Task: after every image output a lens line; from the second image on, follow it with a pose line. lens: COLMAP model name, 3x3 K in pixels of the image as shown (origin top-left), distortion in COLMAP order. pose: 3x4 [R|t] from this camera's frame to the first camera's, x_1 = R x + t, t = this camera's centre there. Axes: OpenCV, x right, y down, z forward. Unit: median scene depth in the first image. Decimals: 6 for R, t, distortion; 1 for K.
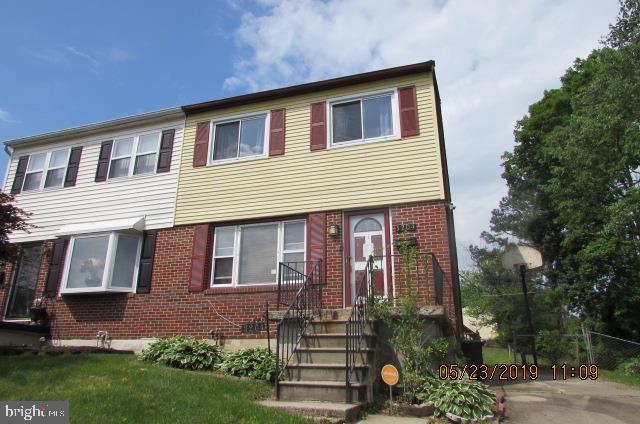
lens RADIAL K [[456.6, 0, 317.2], [0, 456.6, 211.7], [0, 0, 1]] dist [-0.029323, 0.002862]
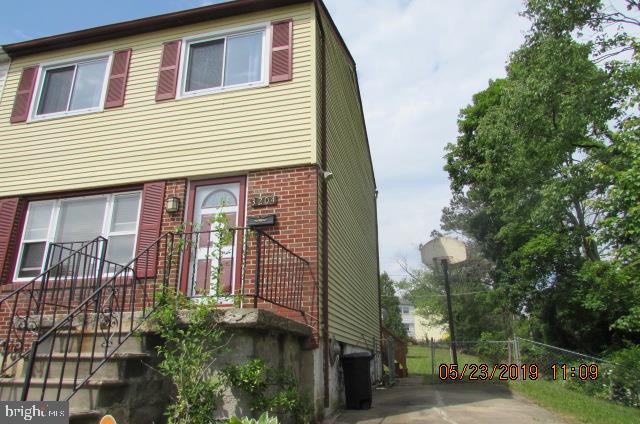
lens RADIAL K [[456.6, 0, 321.4], [0, 456.6, 211.4], [0, 0, 1]] dist [-0.029323, 0.002862]
pose [[0.995924, 0.016469, 0.088678, 0.188936], [-0.016379, 0.999864, -0.001743, 0.043467], [-0.088695, 0.000284, 0.996059, 0.220360]]
